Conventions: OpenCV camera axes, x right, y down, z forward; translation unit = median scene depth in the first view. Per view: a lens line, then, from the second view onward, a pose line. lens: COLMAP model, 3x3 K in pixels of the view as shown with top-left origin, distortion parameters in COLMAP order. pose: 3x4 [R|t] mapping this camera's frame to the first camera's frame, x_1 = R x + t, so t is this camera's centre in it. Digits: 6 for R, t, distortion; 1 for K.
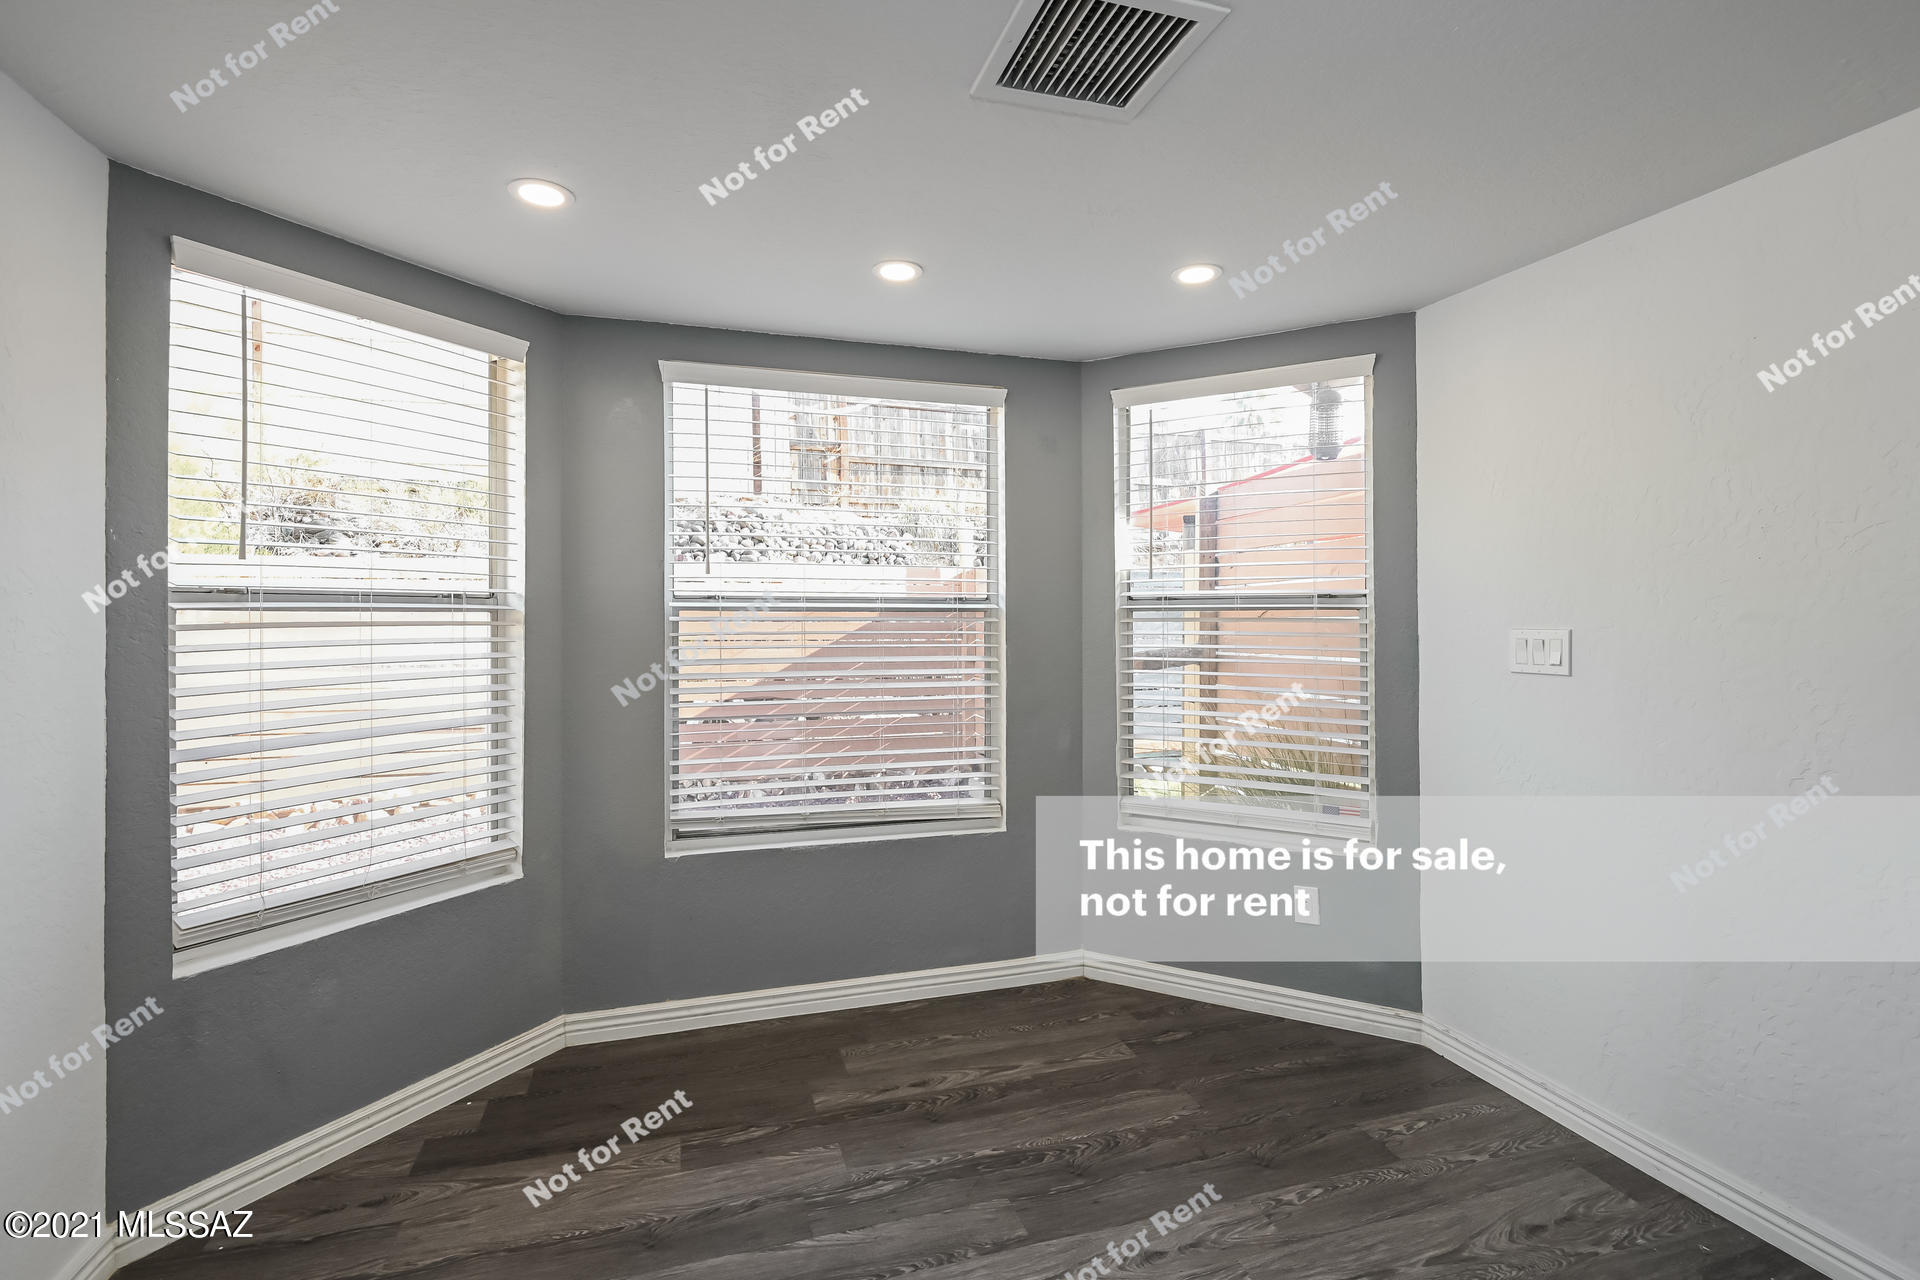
lens RADIAL K [[873.7, 0, 913.4], [0, 873.7, 610.9], [0, 0, 1]] dist [0.003306, 0.000403]
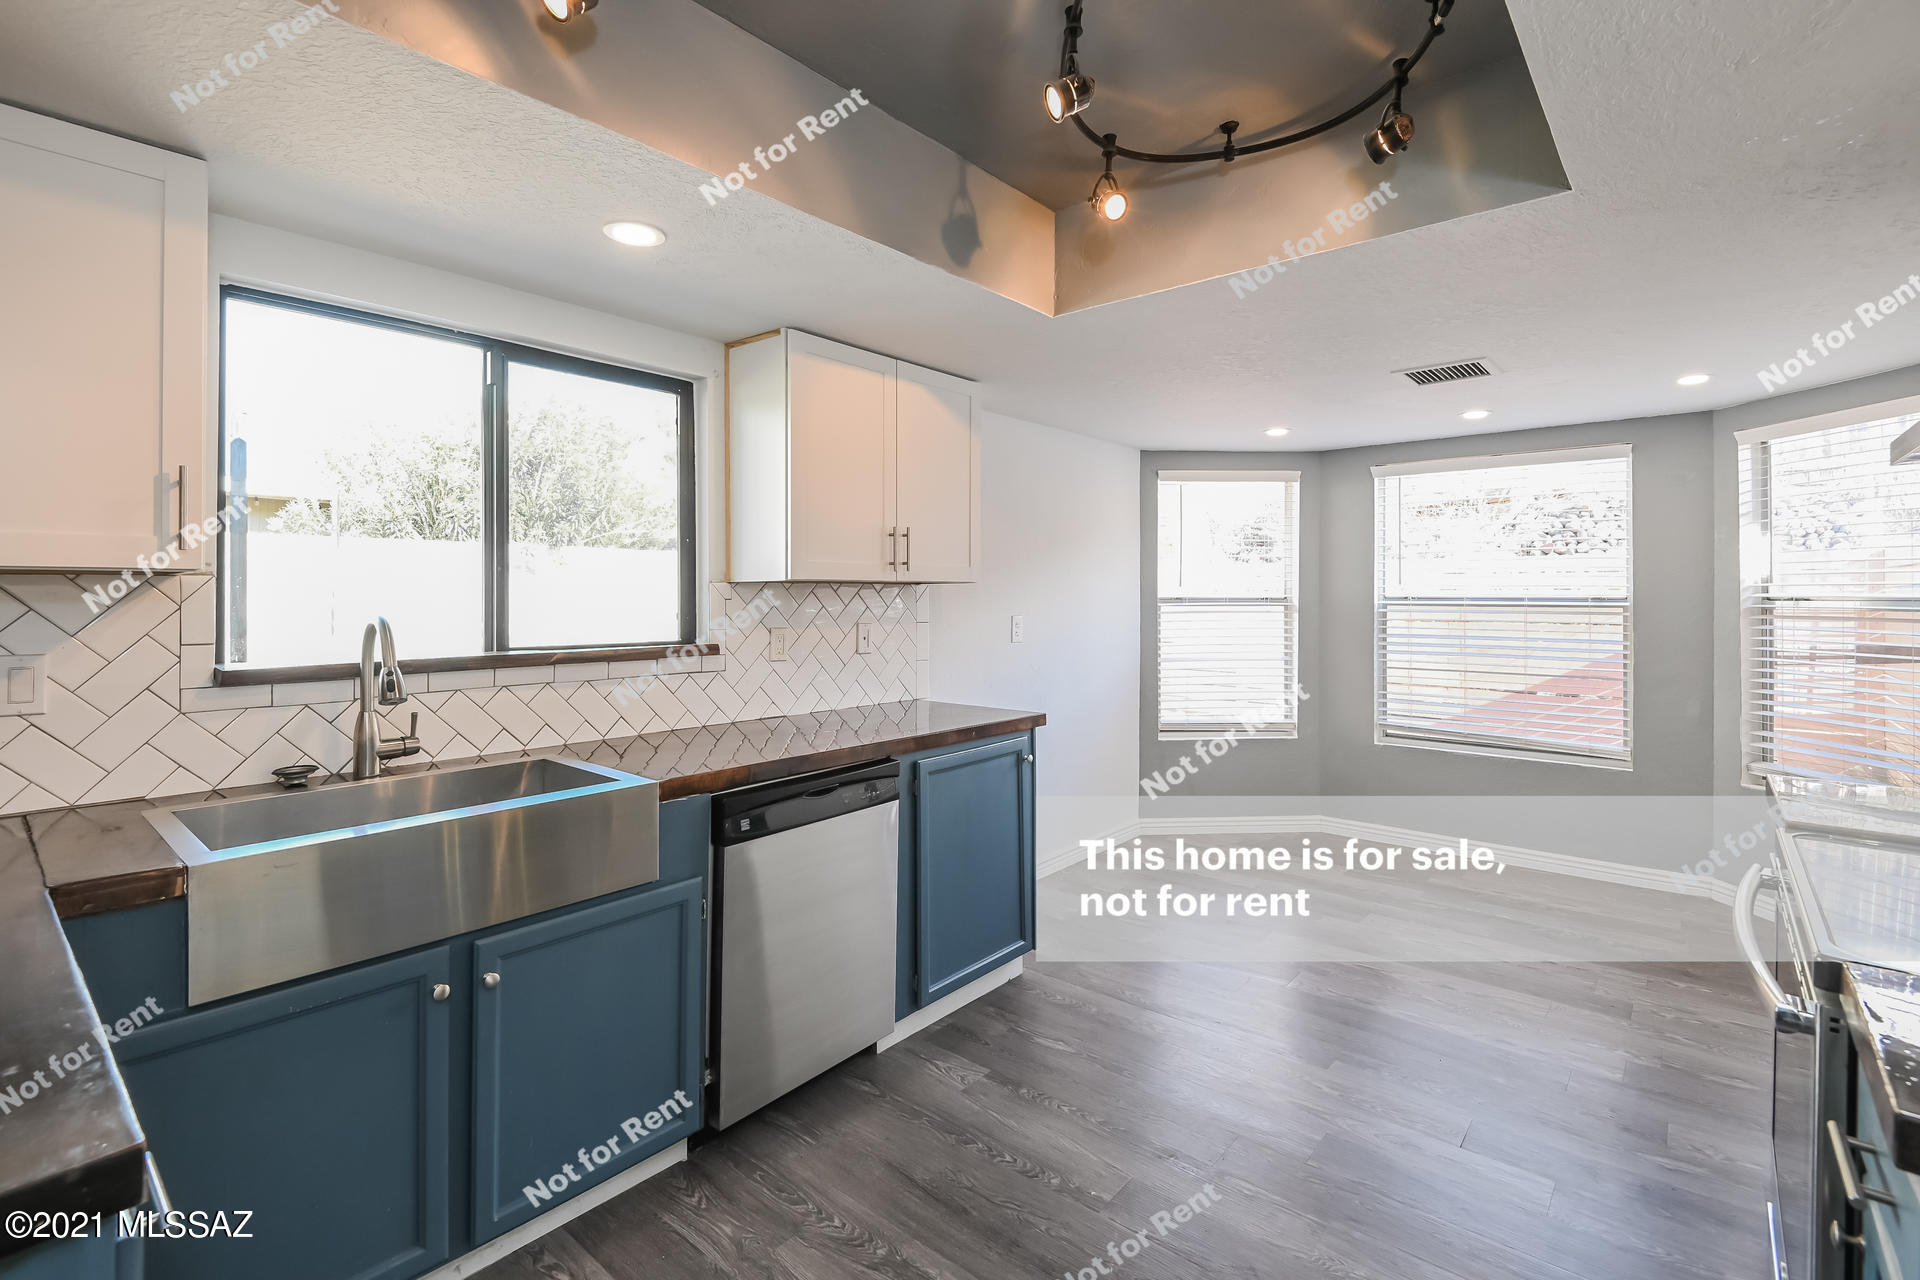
lens RADIAL K [[873.7, 0, 966.9], [0, 873.7, 600.0], [0, 0, 1]] dist [0.003306, 0.000403]
pose [[0.551533, 0.008828, -0.834106, 0.802742], [0.008658, 0.999830, 0.016307, -0.052050], [0.834108, -0.016216, 0.551363, -0.733860]]
